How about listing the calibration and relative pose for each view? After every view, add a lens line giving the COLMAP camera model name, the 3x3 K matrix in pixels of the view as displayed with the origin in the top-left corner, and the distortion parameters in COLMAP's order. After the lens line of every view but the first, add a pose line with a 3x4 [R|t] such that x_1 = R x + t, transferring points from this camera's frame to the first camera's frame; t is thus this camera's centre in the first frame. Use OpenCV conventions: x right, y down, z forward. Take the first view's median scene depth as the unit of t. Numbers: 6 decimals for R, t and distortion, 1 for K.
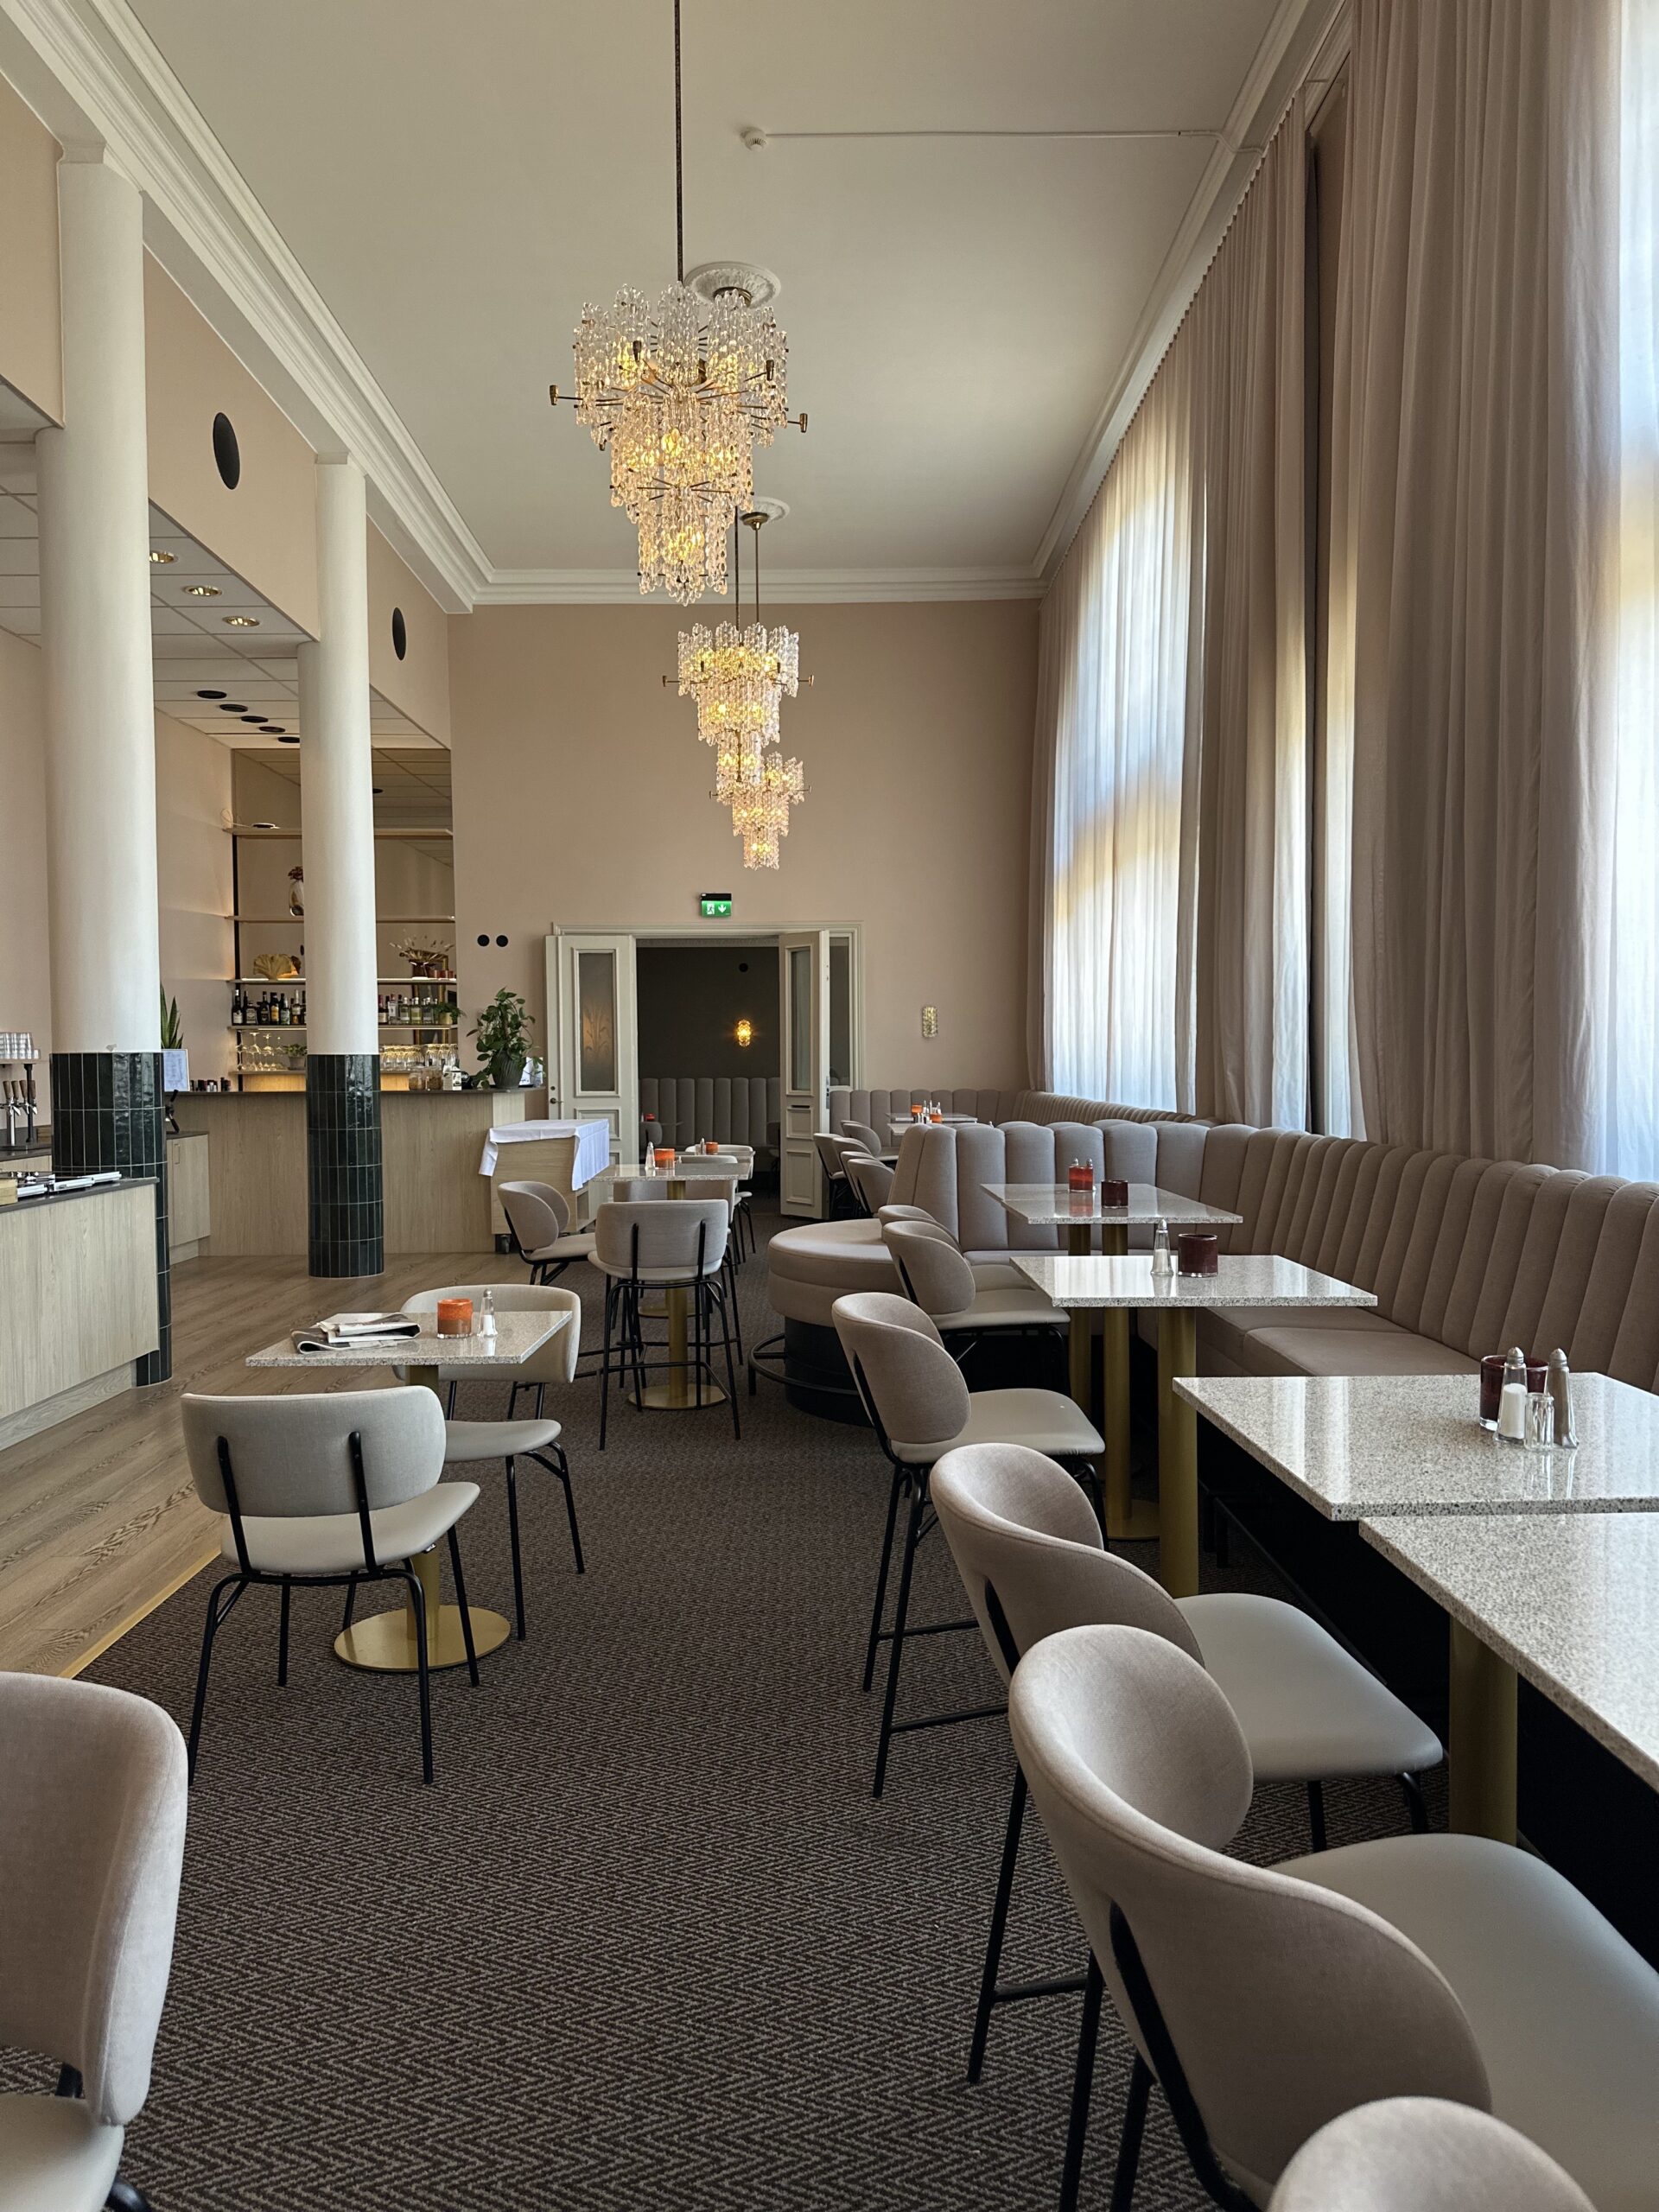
lens RADIAL K [[1573.1, 0, 830.3], [0, 1573.1, 1112.5], [0, 0, 1]] dist [0.017281, -0.022025]
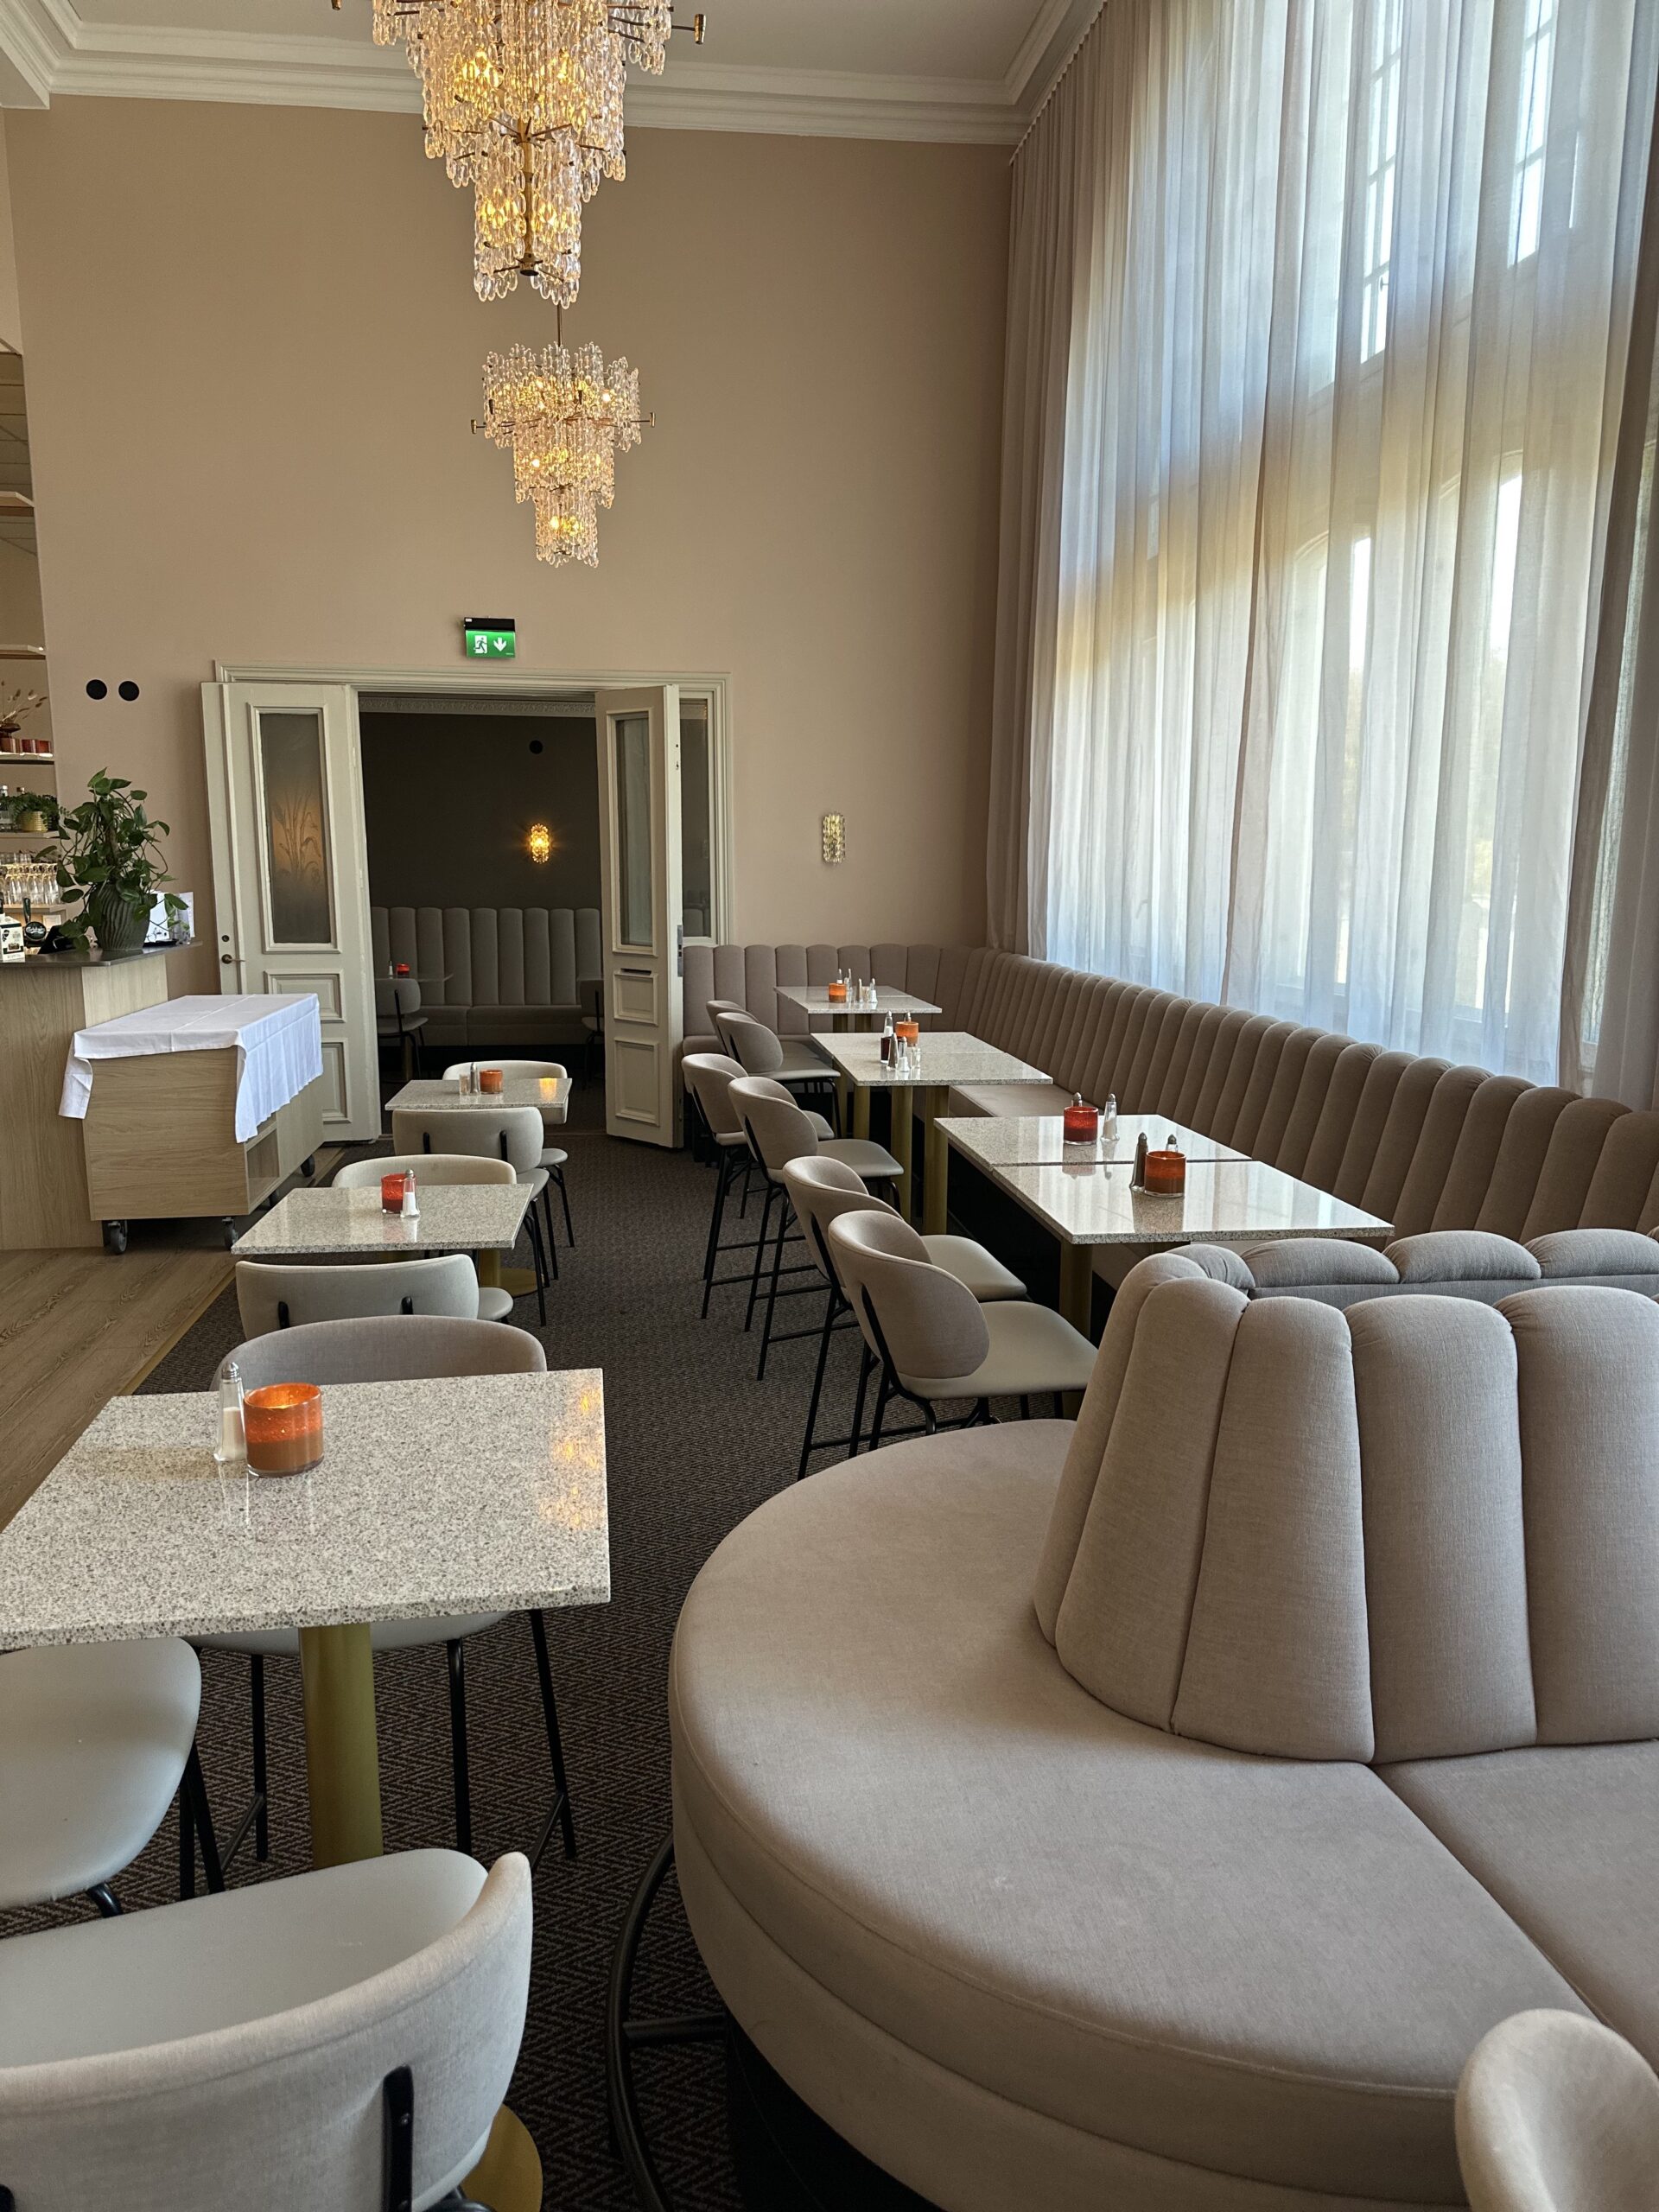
lens RADIAL K [[1573.1, 0, 864.0], [0, 1573.1, 1133.2], [0, 0, 1]] dist [0.017281, -0.022025]
pose [[0.988936, -0.014973, 0.147584, -0.022601], [-0.006049, 0.989995, 0.140971, -0.029283], [-0.148218, -0.140304, 0.978952, 0.357677]]
